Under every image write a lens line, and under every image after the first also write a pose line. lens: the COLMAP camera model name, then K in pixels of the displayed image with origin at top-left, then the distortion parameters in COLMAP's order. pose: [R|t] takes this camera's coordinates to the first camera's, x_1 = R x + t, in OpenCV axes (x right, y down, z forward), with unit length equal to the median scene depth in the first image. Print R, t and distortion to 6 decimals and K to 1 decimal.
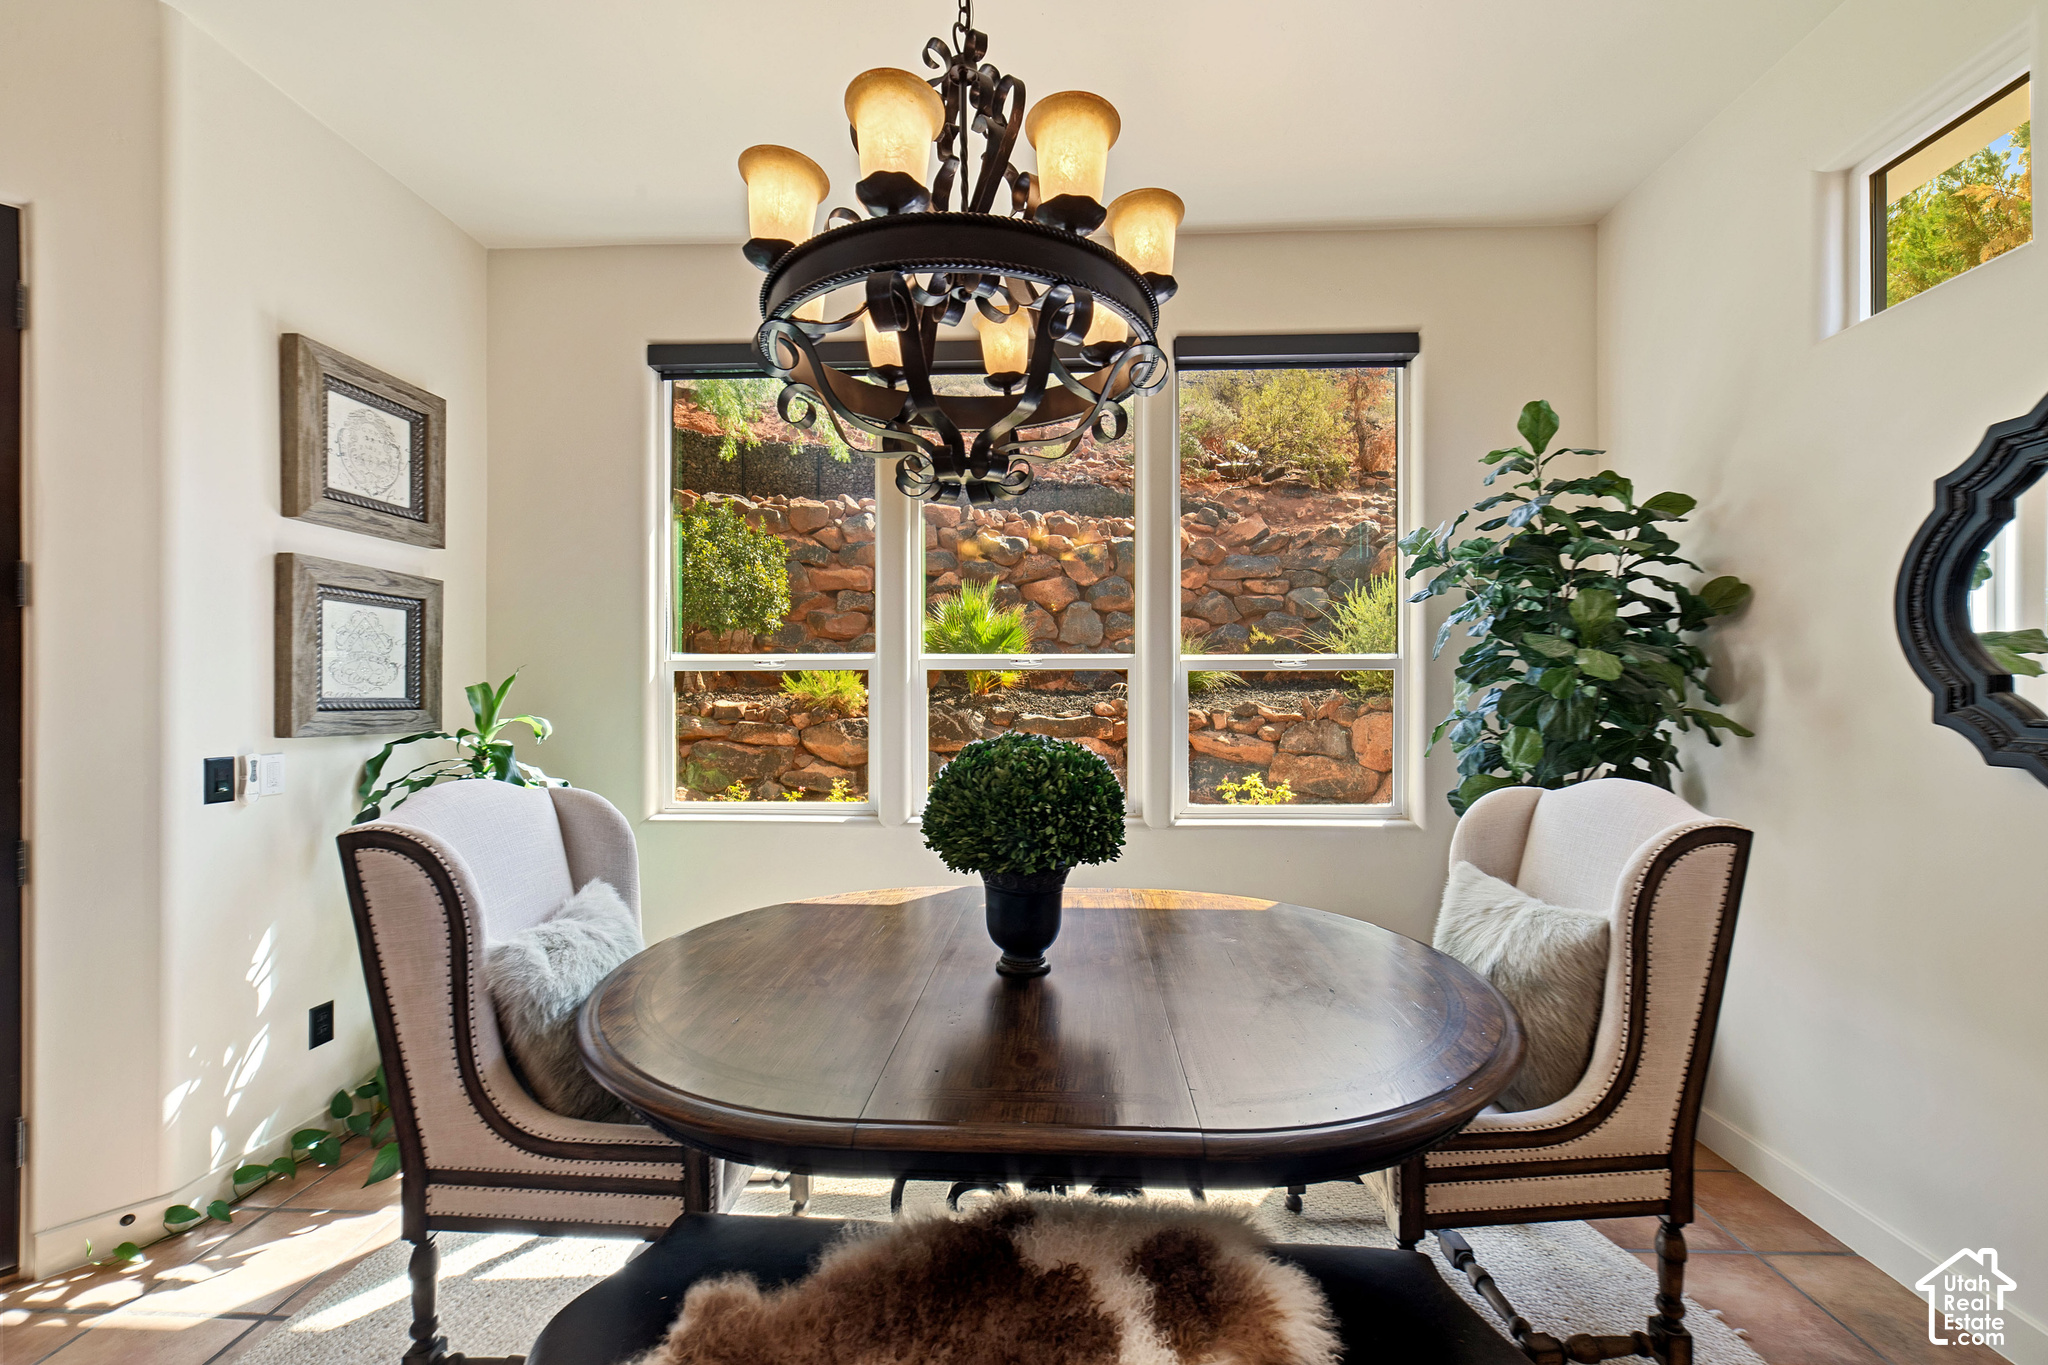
lens RADIAL K [[790.1, 0, 1033.9], [0, 790.1, 700.2], [0, 0, 1]] dist [-0.003394, 0.000562]
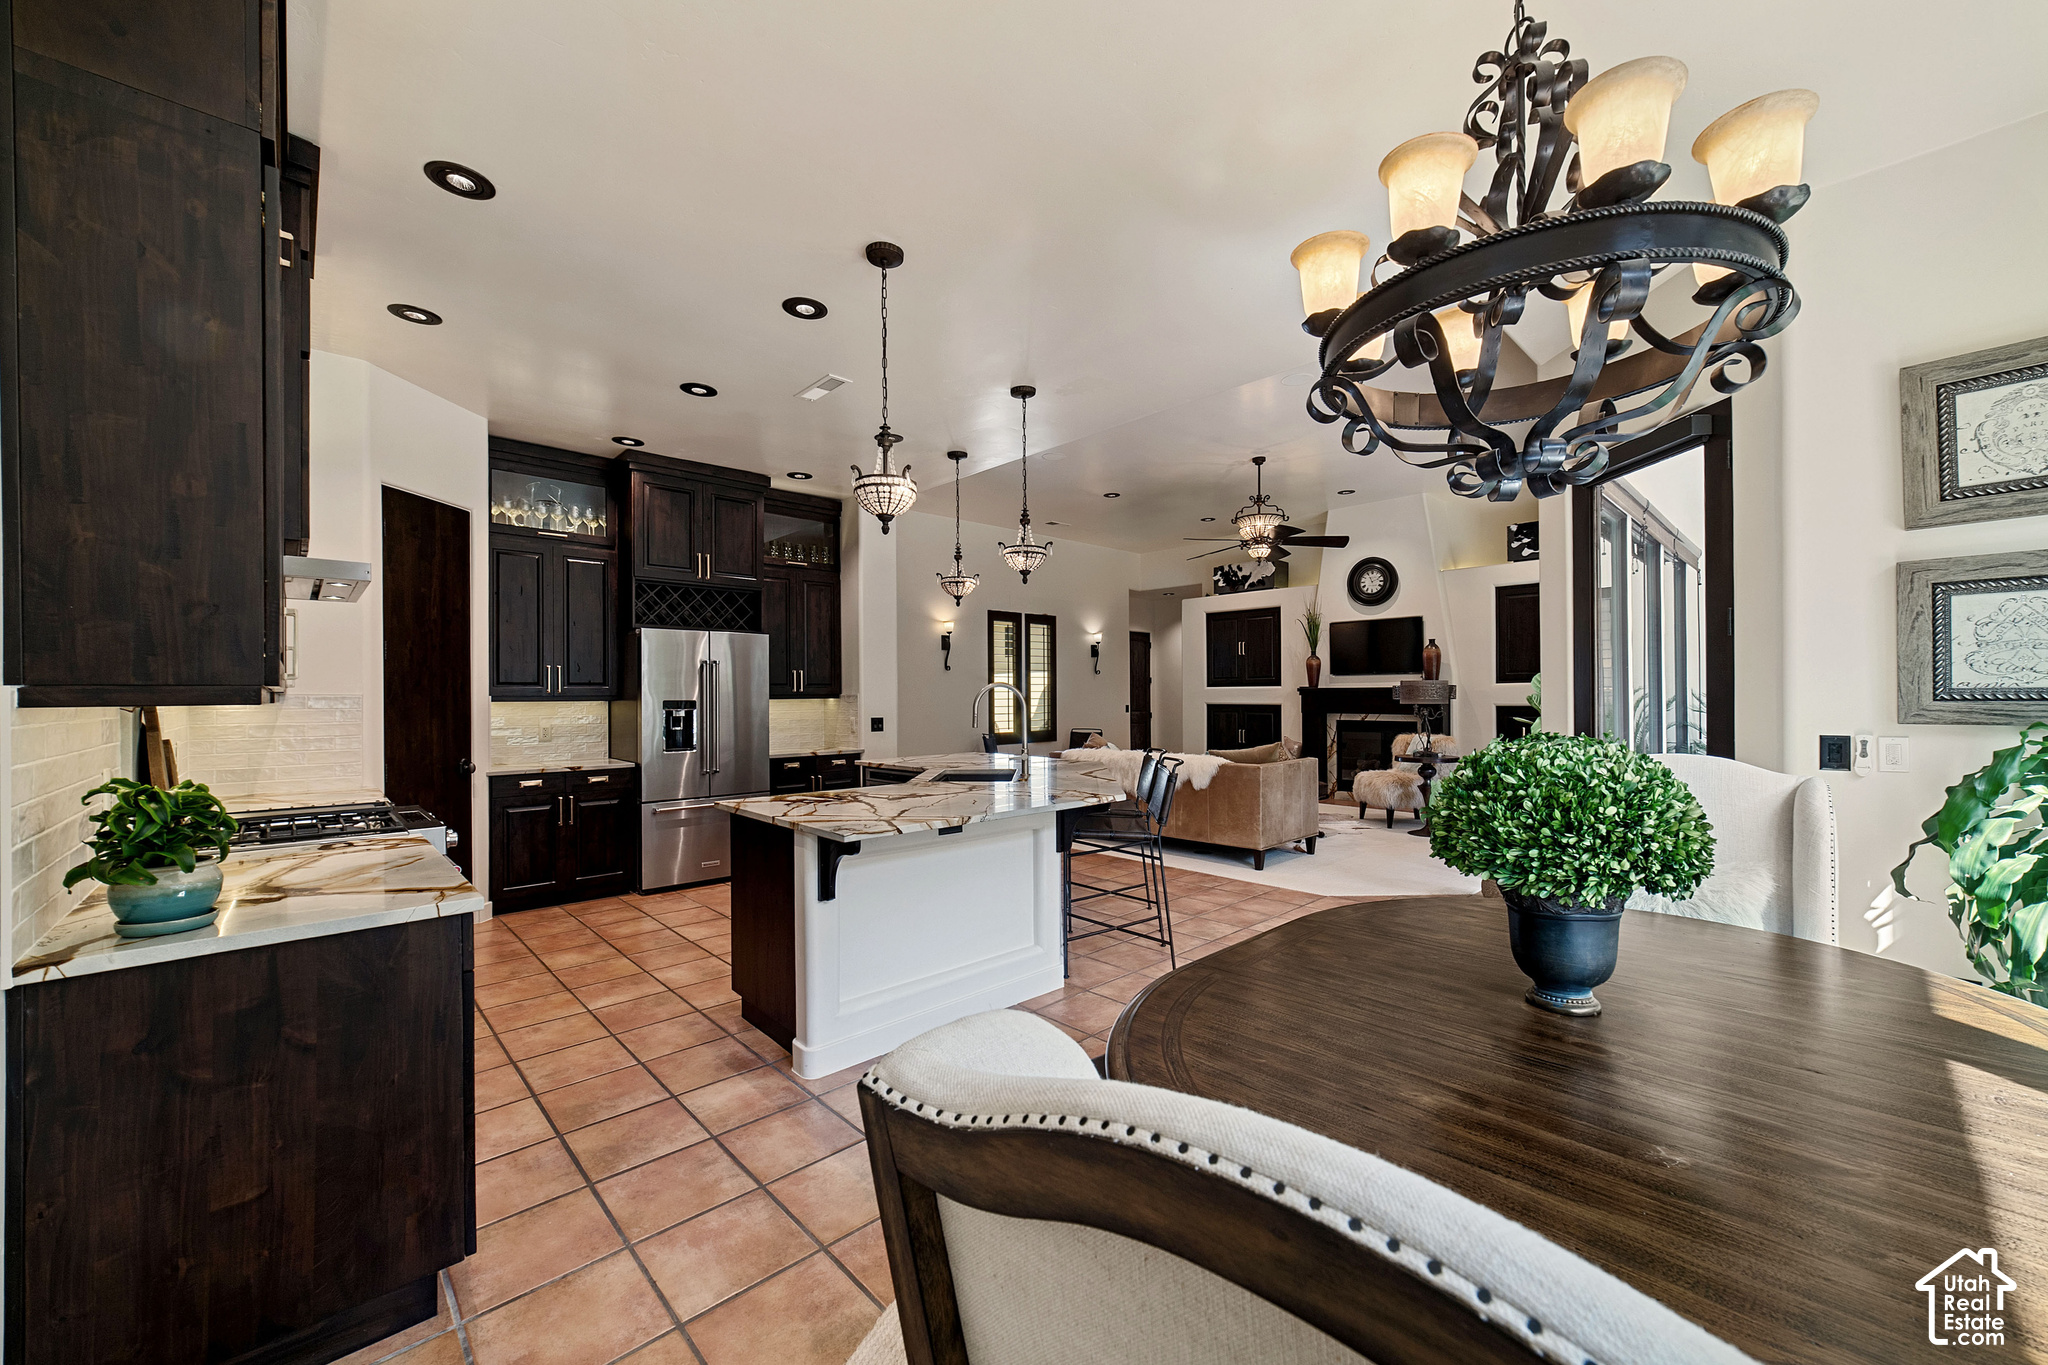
lens RADIAL K [[790.1, 0, 1039.0], [0, 790.1, 696.9], [0, 0, 1]] dist [-0.003394, 0.000562]
pose [[-0.695802, 0.006418, -0.718205, 0.187547], [0.007942, 0.999968, 0.001241, -0.000416], [0.718189, -0.004841, -0.695831, 0.223127]]
